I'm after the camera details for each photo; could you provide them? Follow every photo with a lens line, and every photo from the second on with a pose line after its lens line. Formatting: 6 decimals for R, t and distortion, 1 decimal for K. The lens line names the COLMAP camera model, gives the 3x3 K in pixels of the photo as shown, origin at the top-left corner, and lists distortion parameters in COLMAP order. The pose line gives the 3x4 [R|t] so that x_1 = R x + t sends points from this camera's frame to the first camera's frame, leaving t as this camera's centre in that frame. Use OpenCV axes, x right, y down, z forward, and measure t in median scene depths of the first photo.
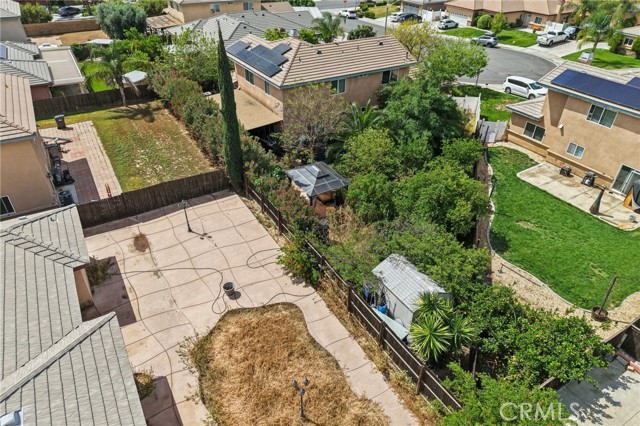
lens RADIAL K [[427.6, 0, 320.0], [0, 427.6, 213.0], [0, 0, 1]] dist [0.011197, -0.002675]
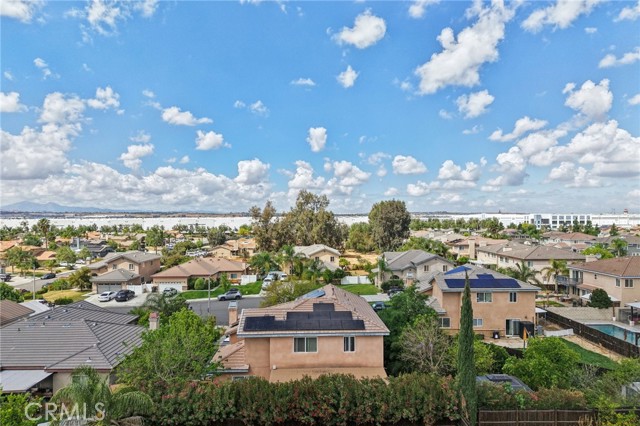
lens RADIAL K [[418.7, 0, 320.0], [0, 418.7, 213.0], [0, 0, 1]] dist [0.012095, 0.002361]
pose [[0.497557, -0.008859, 0.867386, -1.023809], [0.498018, 0.821639, -0.277286, -0.329825], [-0.710222, 0.569939, 0.413224, 0.515440]]
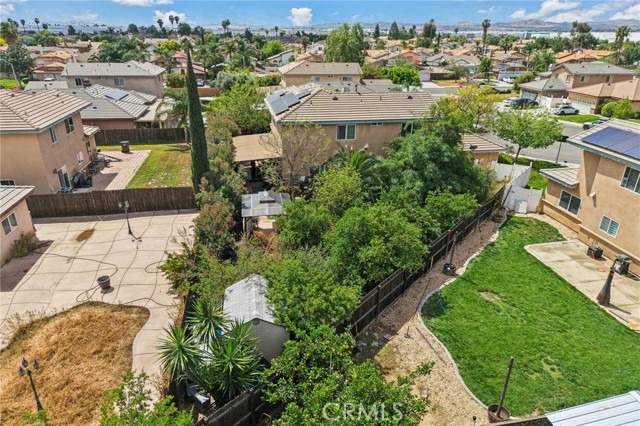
lens RADIAL K [[427.6, 0, 320.0], [0, 427.6, 213.0], [0, 0, 1]] dist [0.011197, -0.002675]
pose [[0.935599, 0.136919, -0.325435, 0.346793], [-0.198905, 0.965955, -0.165432, 0.057459], [0.291705, 0.219508, 0.930980, 0.130400]]
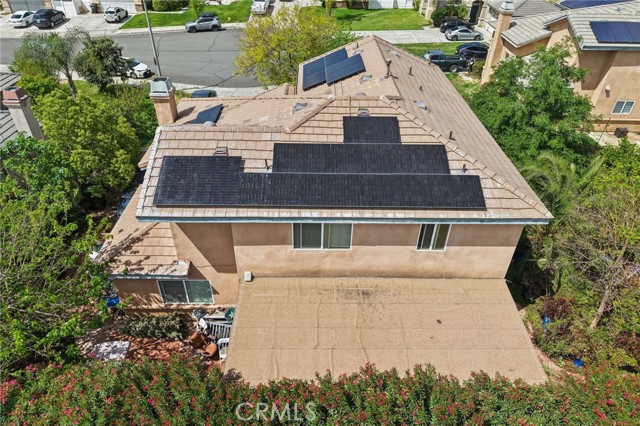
lens RADIAL K [[427.6, 0, 320.0], [0, 427.6, 213.0], [0, 0, 1]] dist [0.011197, -0.002675]
pose [[0.519471, -0.512320, 0.683869, -0.454613], [0.474729, 0.838483, 0.267542, -0.487559], [-0.710480, 0.185672, 0.678781, 0.850154]]
